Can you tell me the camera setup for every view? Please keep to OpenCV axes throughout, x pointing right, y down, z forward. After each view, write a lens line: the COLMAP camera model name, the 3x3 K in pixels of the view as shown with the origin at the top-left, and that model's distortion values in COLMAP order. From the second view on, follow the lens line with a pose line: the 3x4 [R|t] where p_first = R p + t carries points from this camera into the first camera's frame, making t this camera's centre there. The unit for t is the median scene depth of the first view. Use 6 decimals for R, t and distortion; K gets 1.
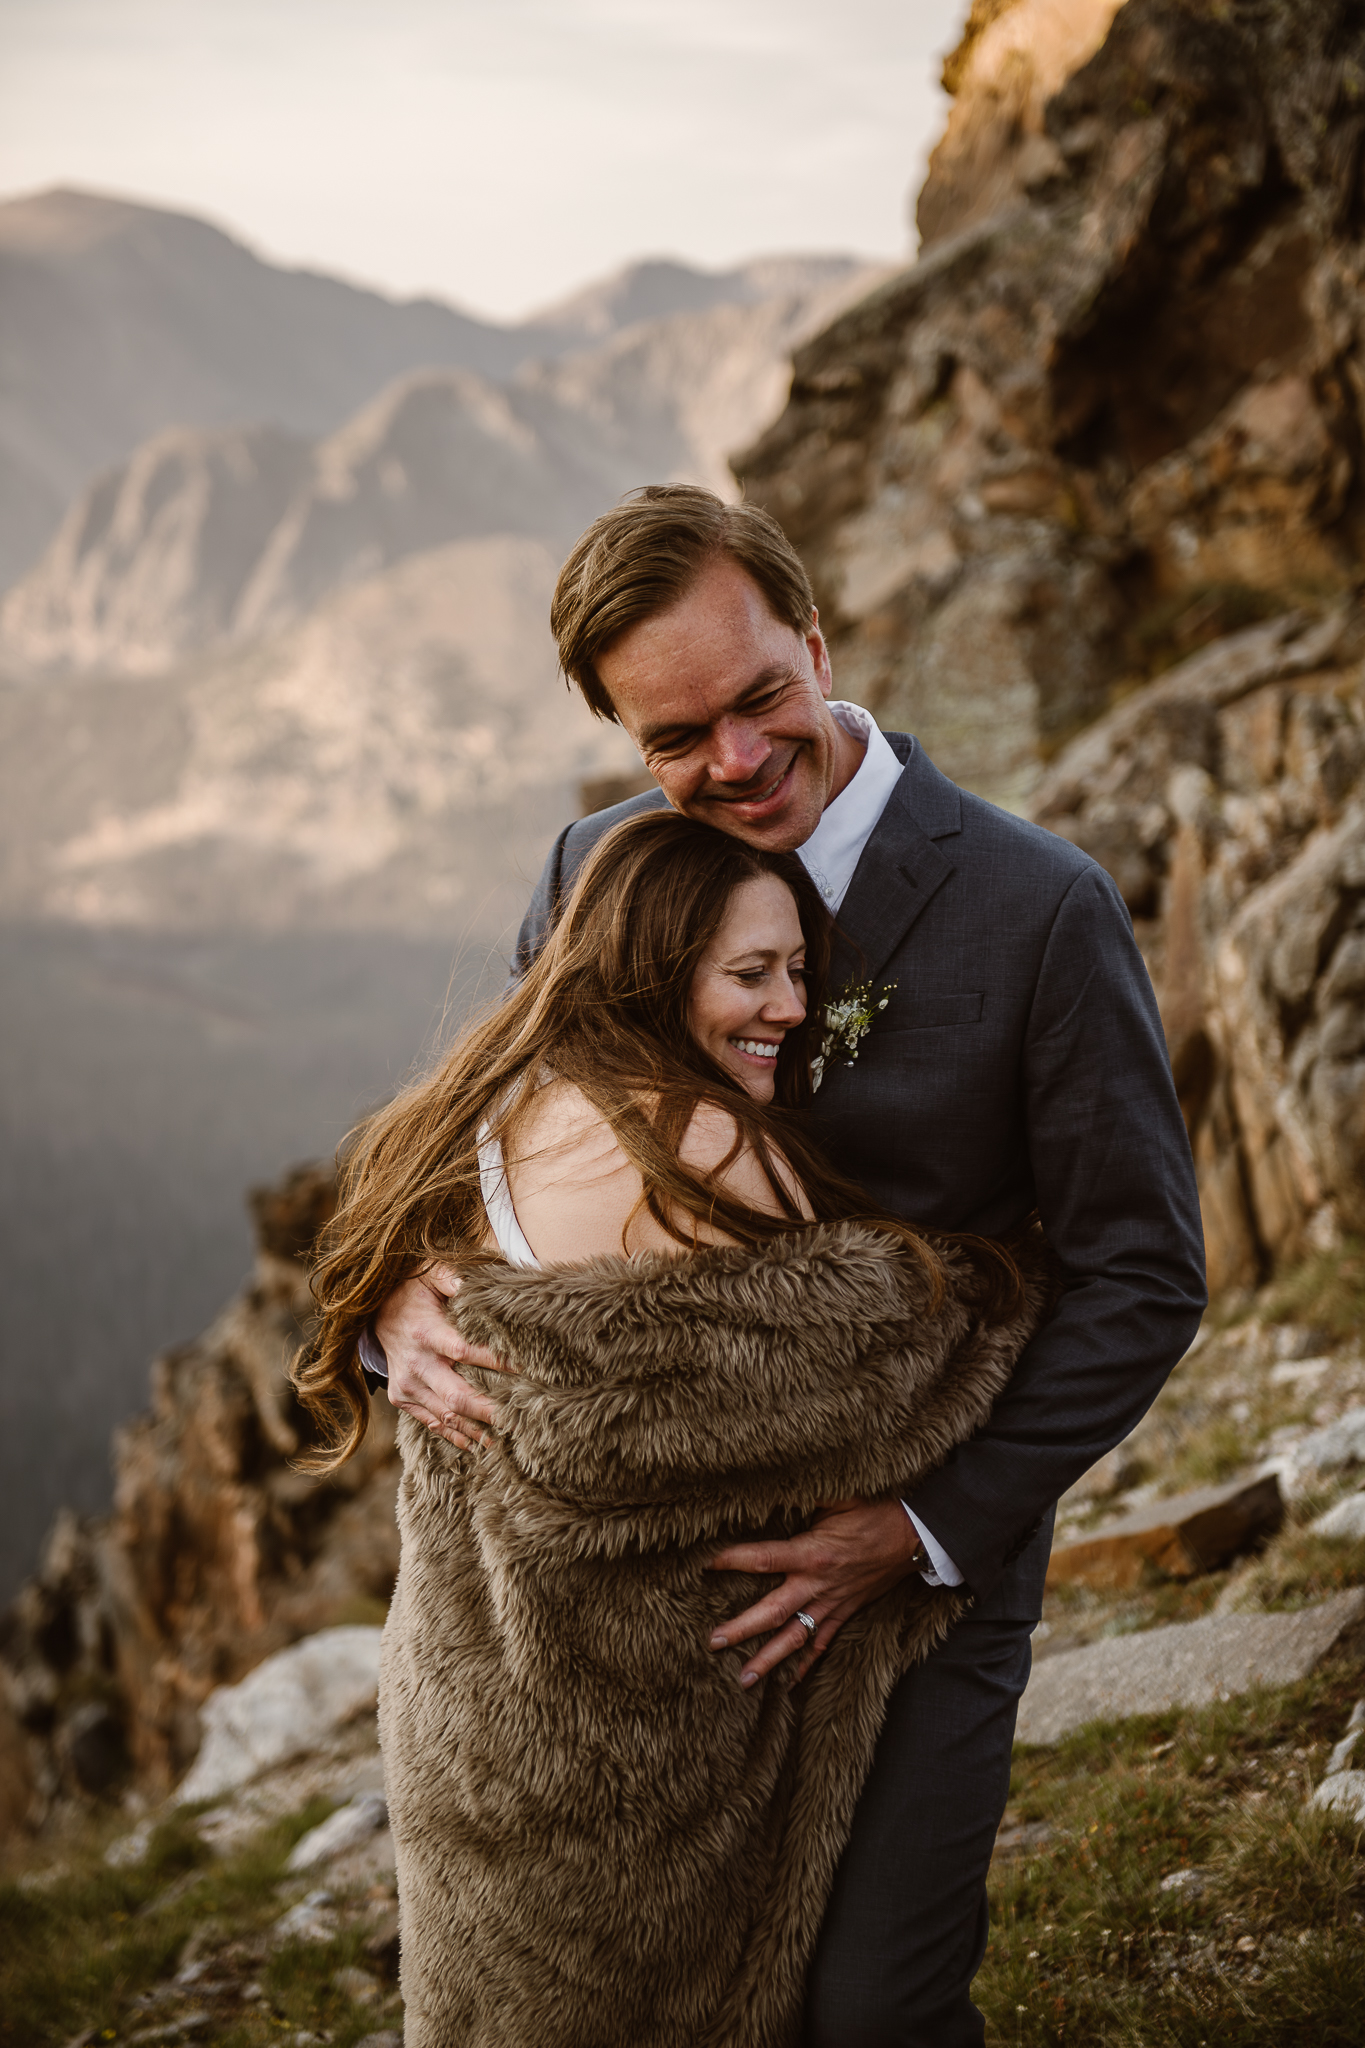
lens RADIAL K [[3118.1, 0, 682.5], [0, 3118.1, 1024.0], [0, 0, 1]] dist [0.179835, 0.012910]
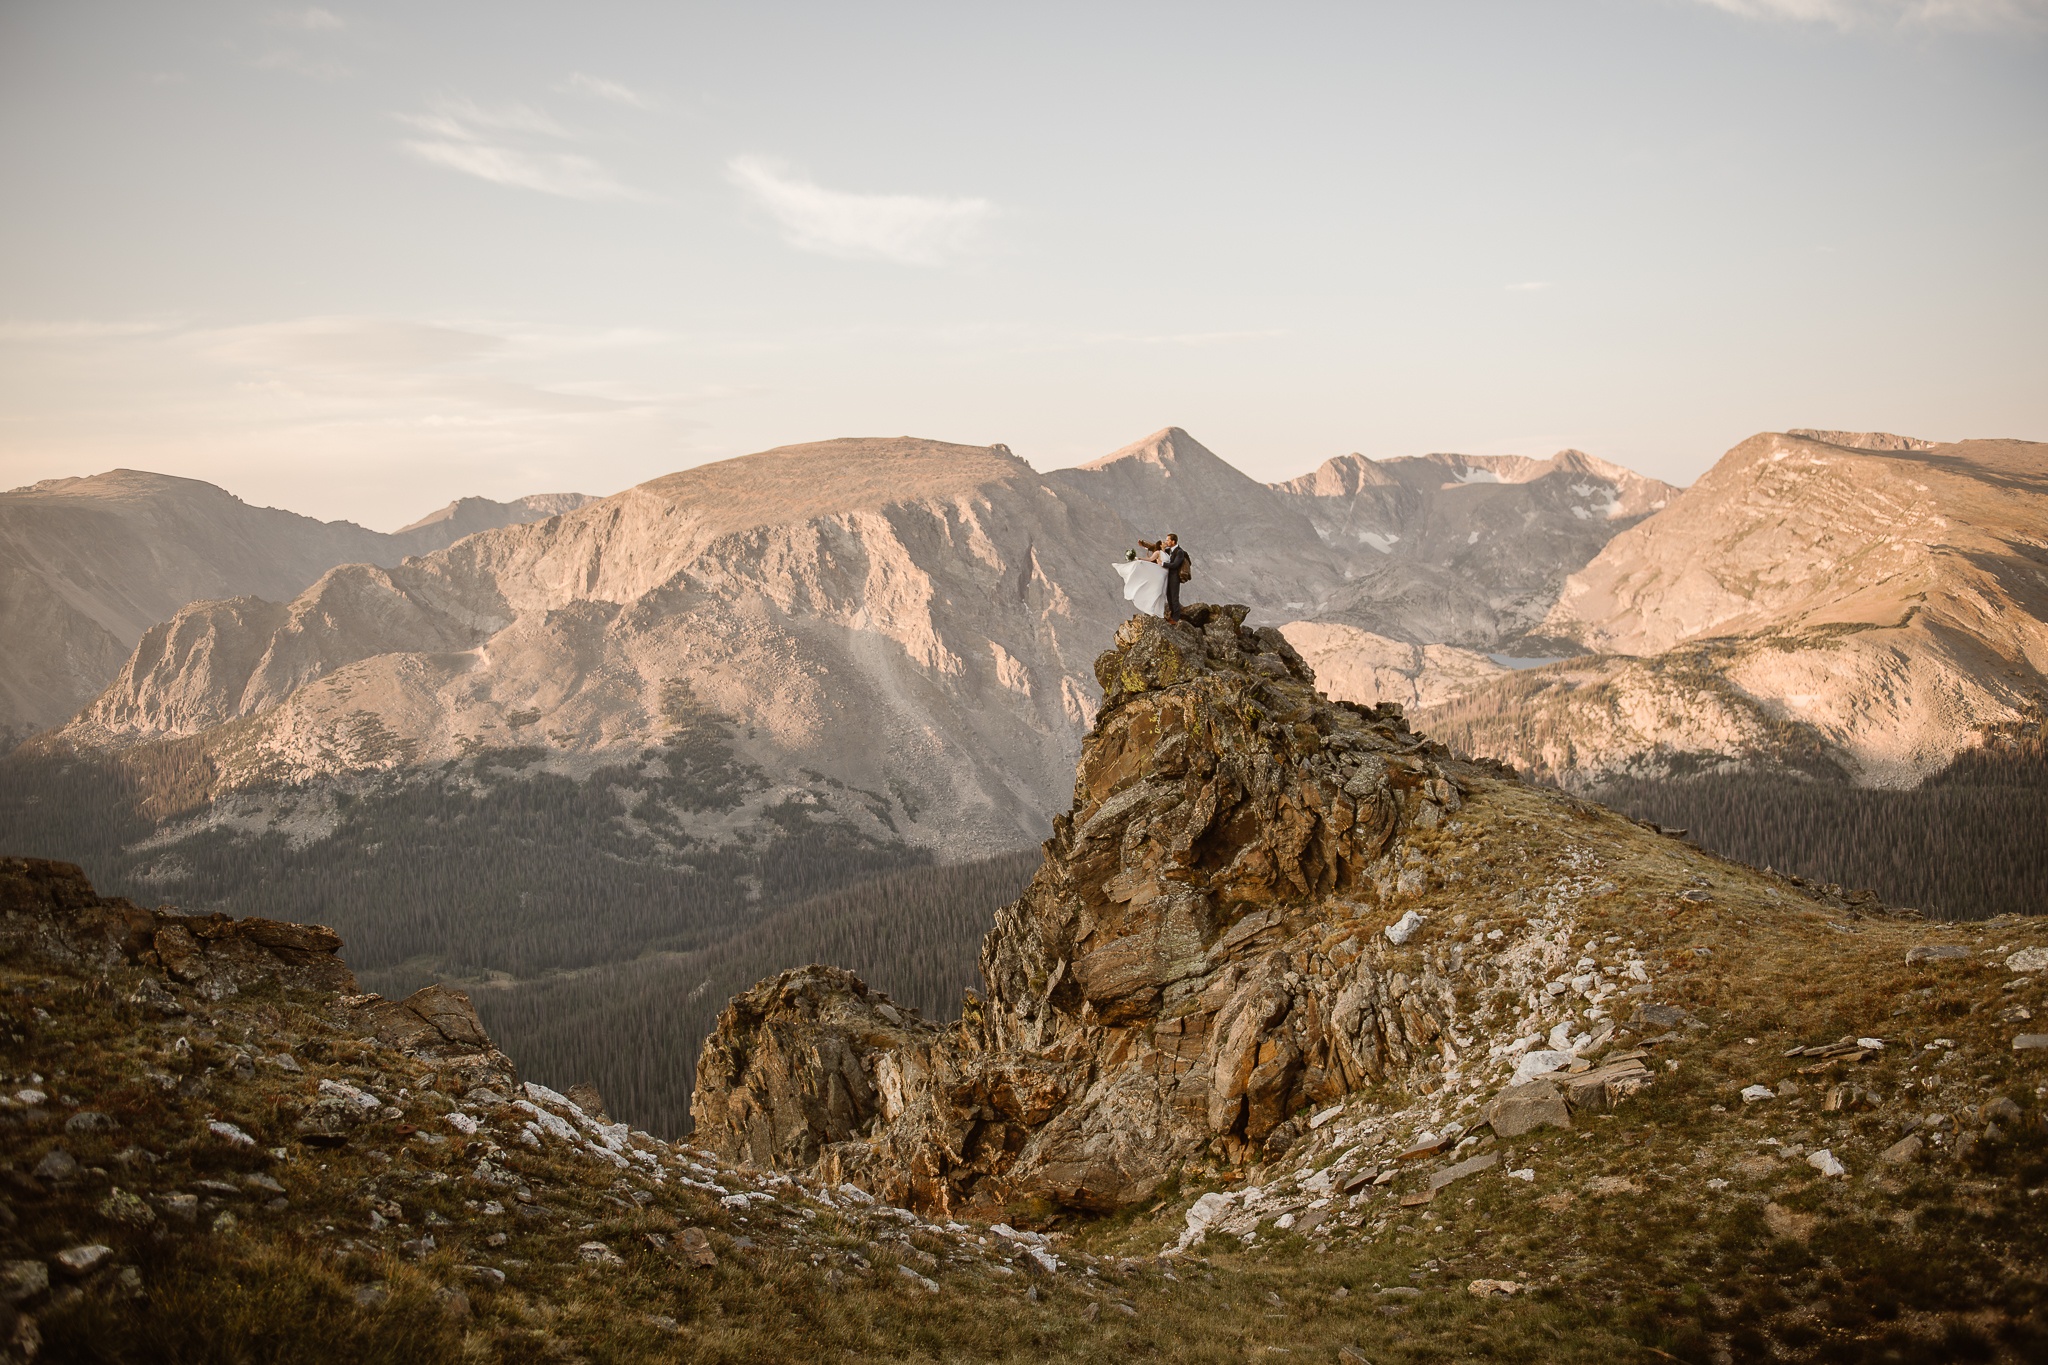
lens RADIAL K [[1659.2, 0, 1024.0], [0, 1659.2, 682.5], [0, 0, 1]] dist [-0.025042, -0.000367]
pose [[0.952061, -0.047793, 0.302153, -0.672215], [0.085360, 0.989993, -0.112371, -0.195222], [-0.293759, 0.132776, 0.946613, -0.870416]]
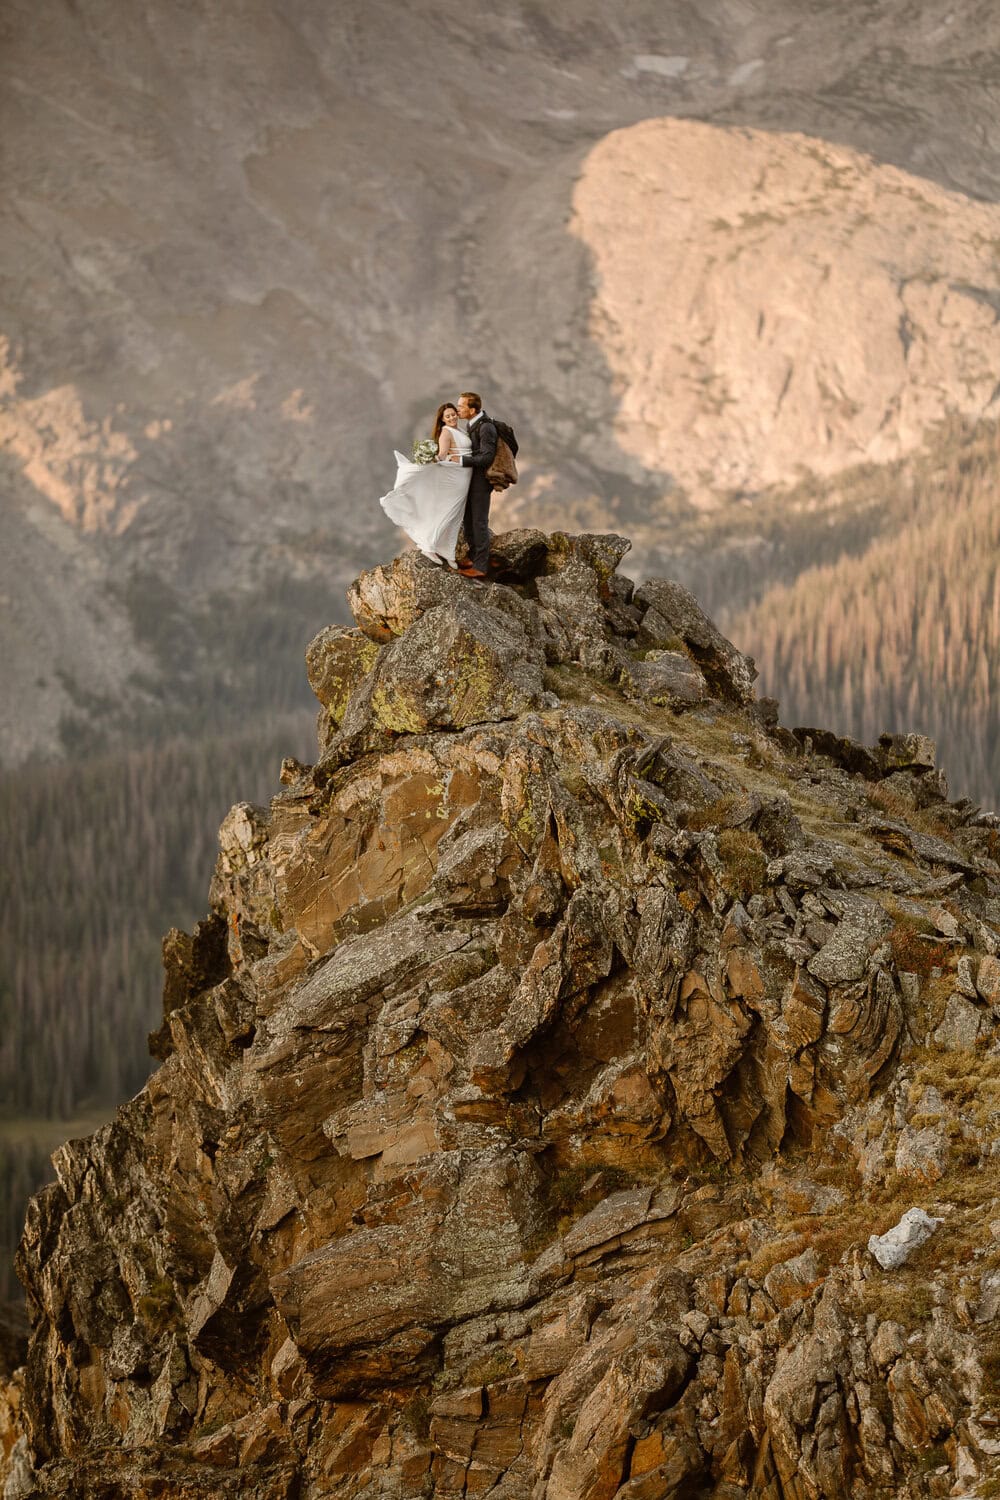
lens RADIAL K [[5327.2, 0, 500.0], [0, 5327.2, 750.0], [0, 0, 1]] dist [0.132088, -0.450203]
pose [[0.904046, -0.037204, 0.425813, -1.299429], [0.049297, 0.998632, -0.017409, -0.342502], [-0.424583, 0.036729, 0.904644, -2.022176]]
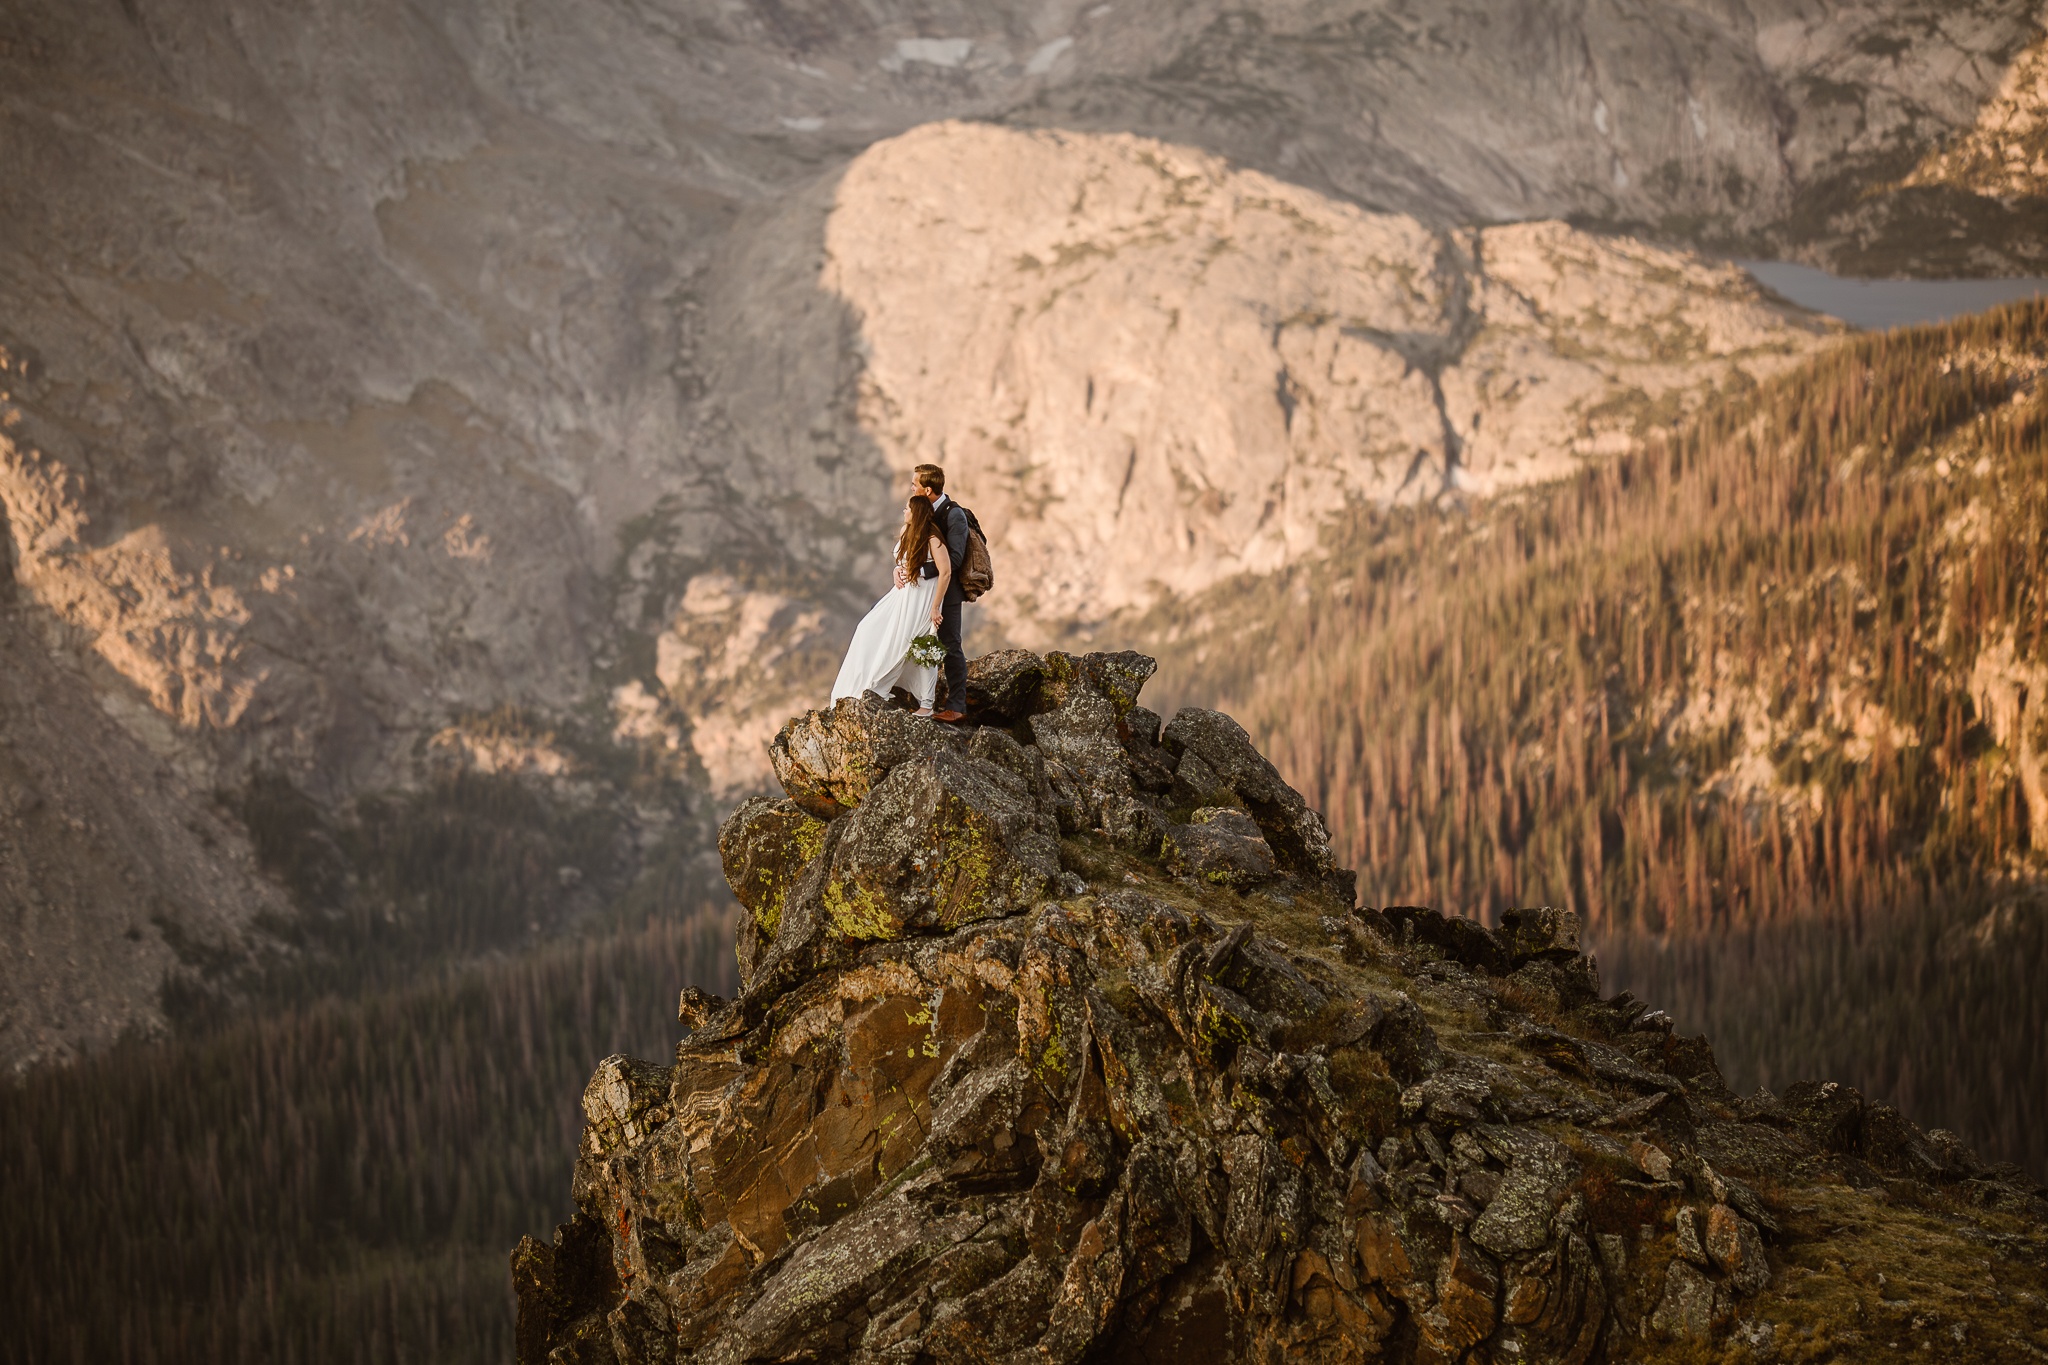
lens RADIAL K [[7273.5, 0, 1024.0], [0, 7273.5, 682.5], [0, 0, 1]] dist [0.132088, -0.450203]
pose [[0.885202, -0.067148, 0.460336, -1.370024], [0.104375, 0.992968, -0.055865, -0.339495], [-0.453347, 0.097499, 0.885986, -1.907539]]
